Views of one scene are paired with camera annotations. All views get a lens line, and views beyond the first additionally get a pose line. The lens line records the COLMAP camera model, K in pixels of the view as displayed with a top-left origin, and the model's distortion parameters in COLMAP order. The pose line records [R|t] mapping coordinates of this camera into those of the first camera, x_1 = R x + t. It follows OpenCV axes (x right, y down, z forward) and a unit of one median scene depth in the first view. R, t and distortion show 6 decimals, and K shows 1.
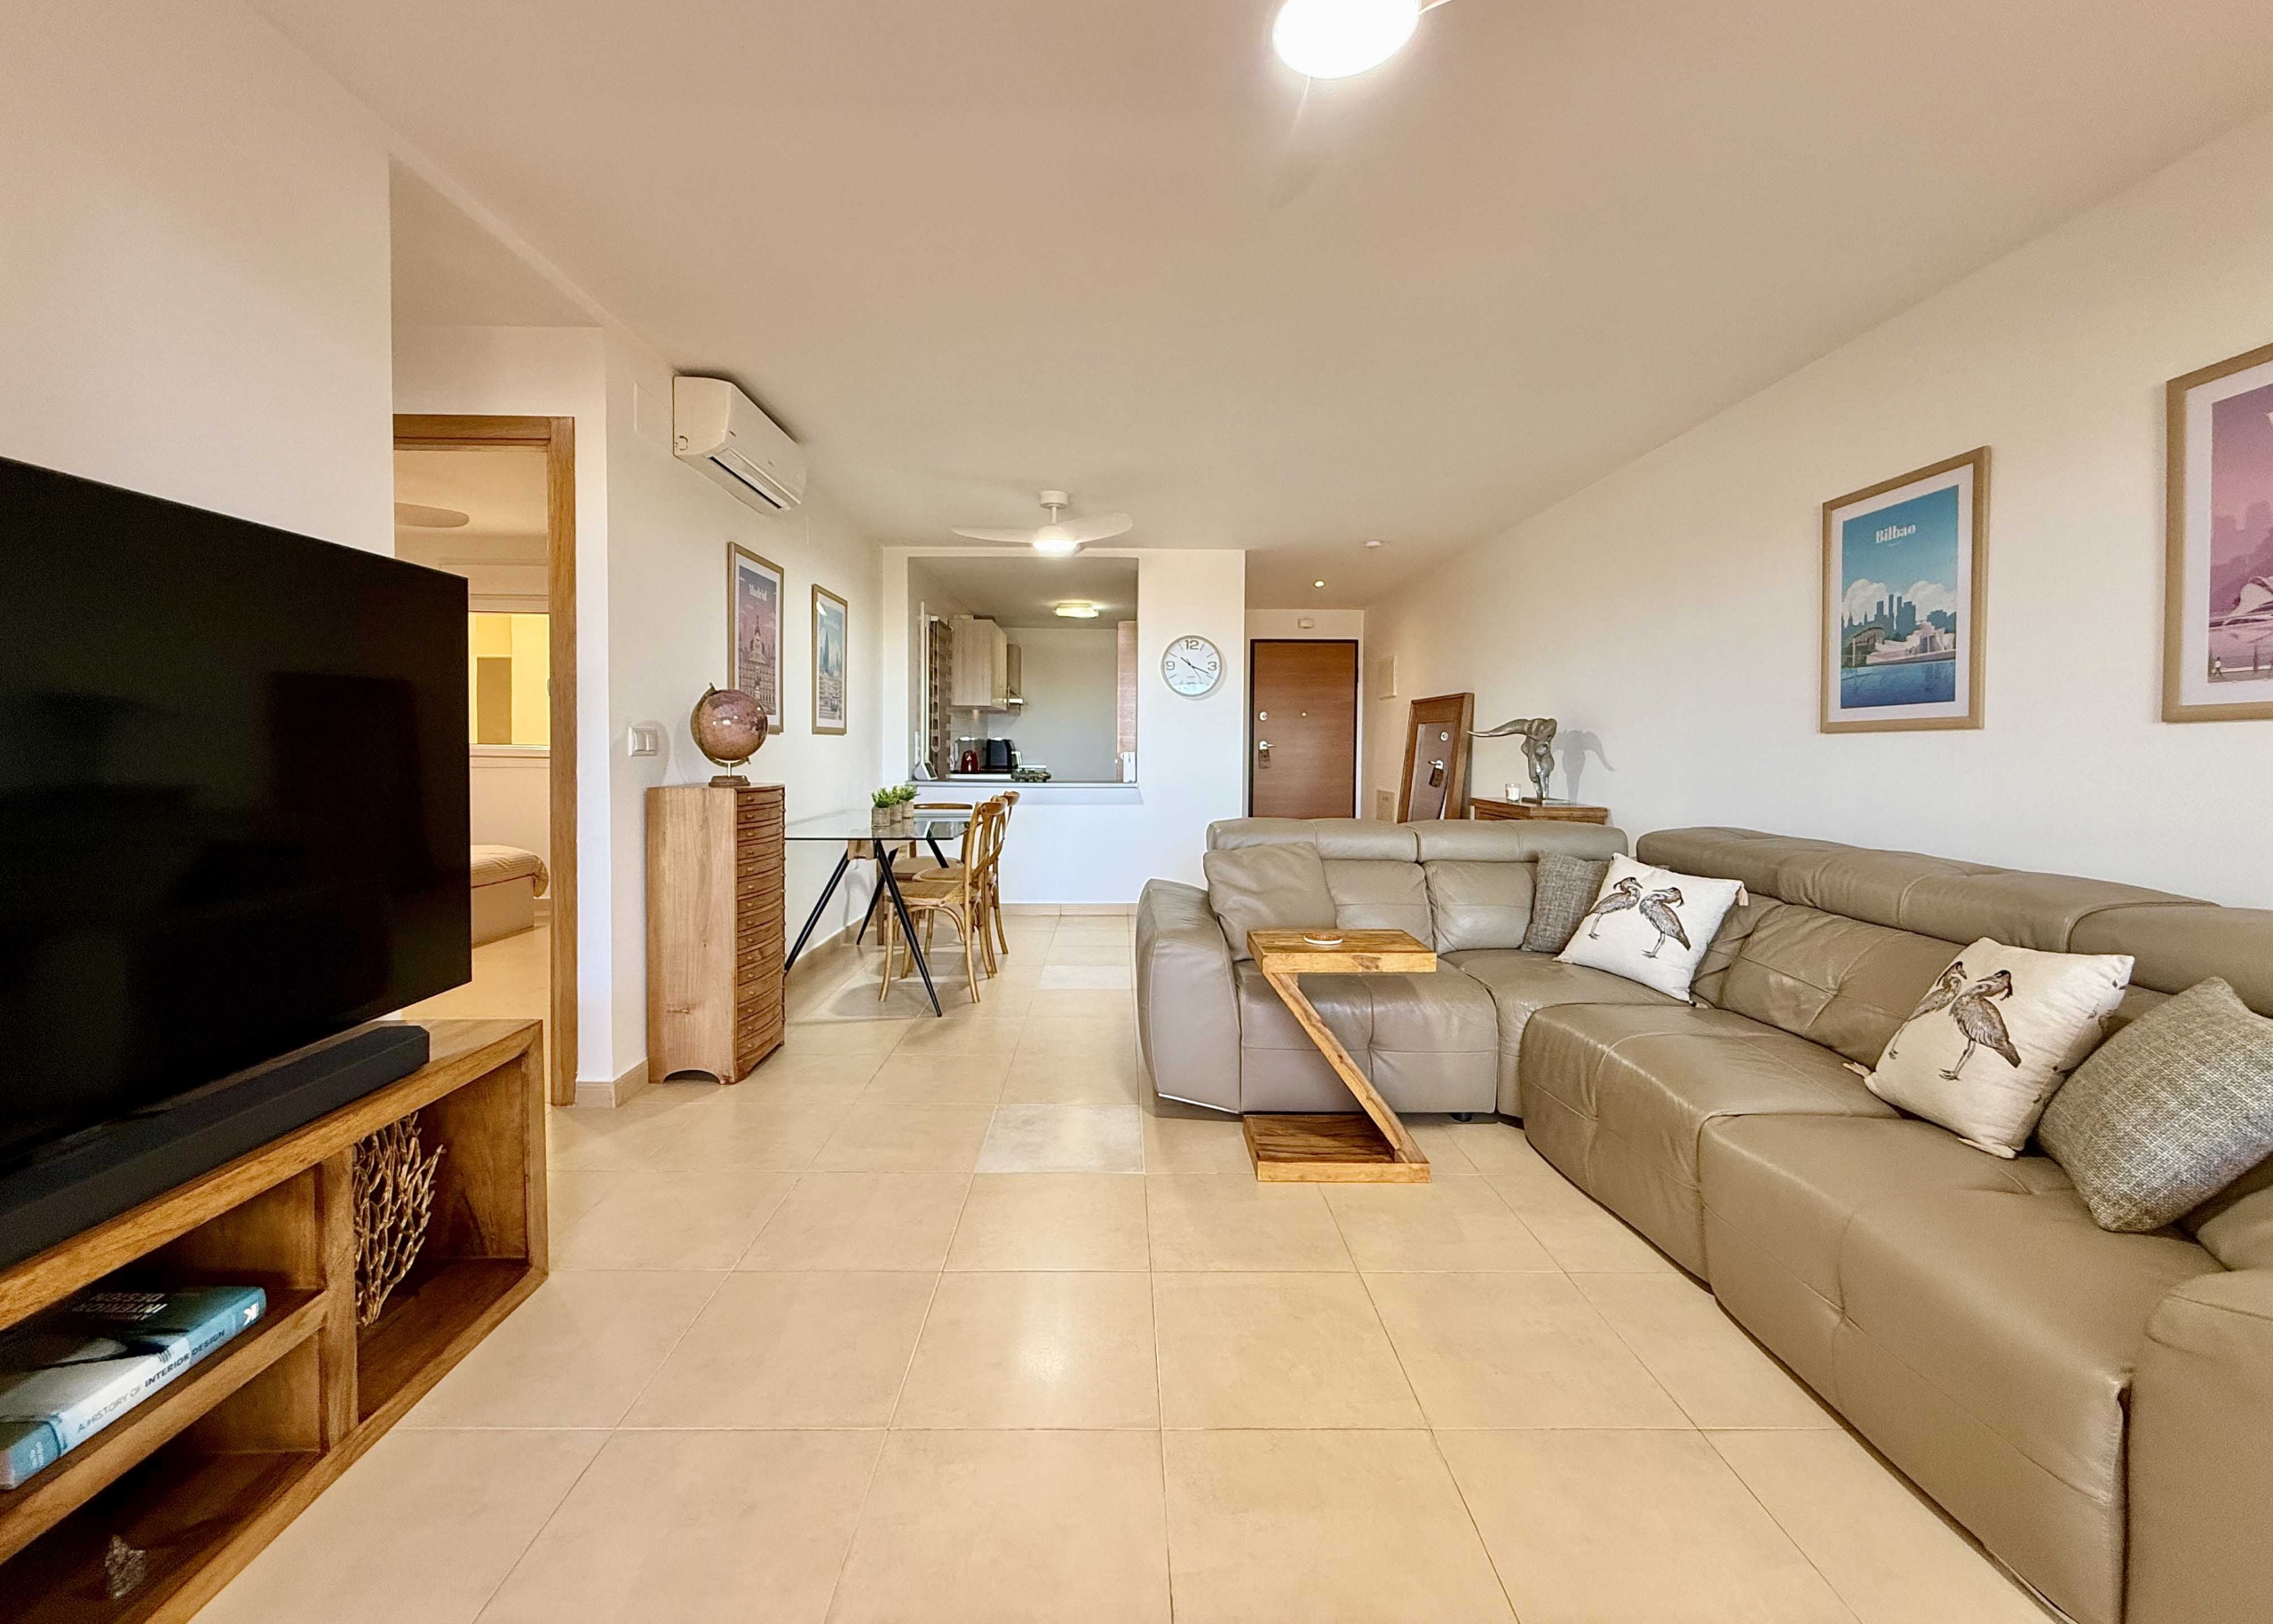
lens RADIAL K [[903.9, 0, 1133.5], [0, 903.9, 766.8], [0, 0, 1]] dist [-0.000334, -0.000102]
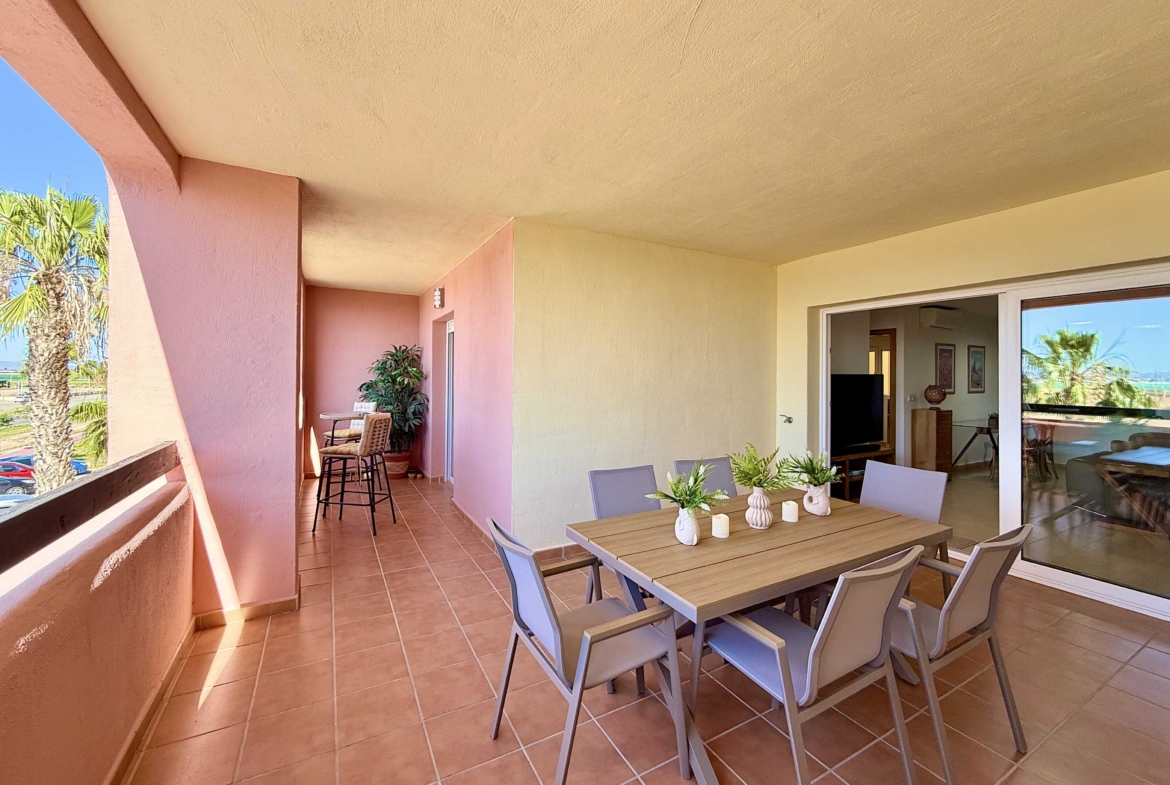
lens RADIAL K [[468.5, 0, 587.2], [0, 468.5, 387.6], [0, 0, 1]] dist [0.000563, 0.000023]
pose [[0.474539, -0.000460, -0.880234, 0.614996], [-0.017107, 0.999806, -0.009745, -0.028240], [0.880068, 0.019682, 0.474439, -1.268620]]
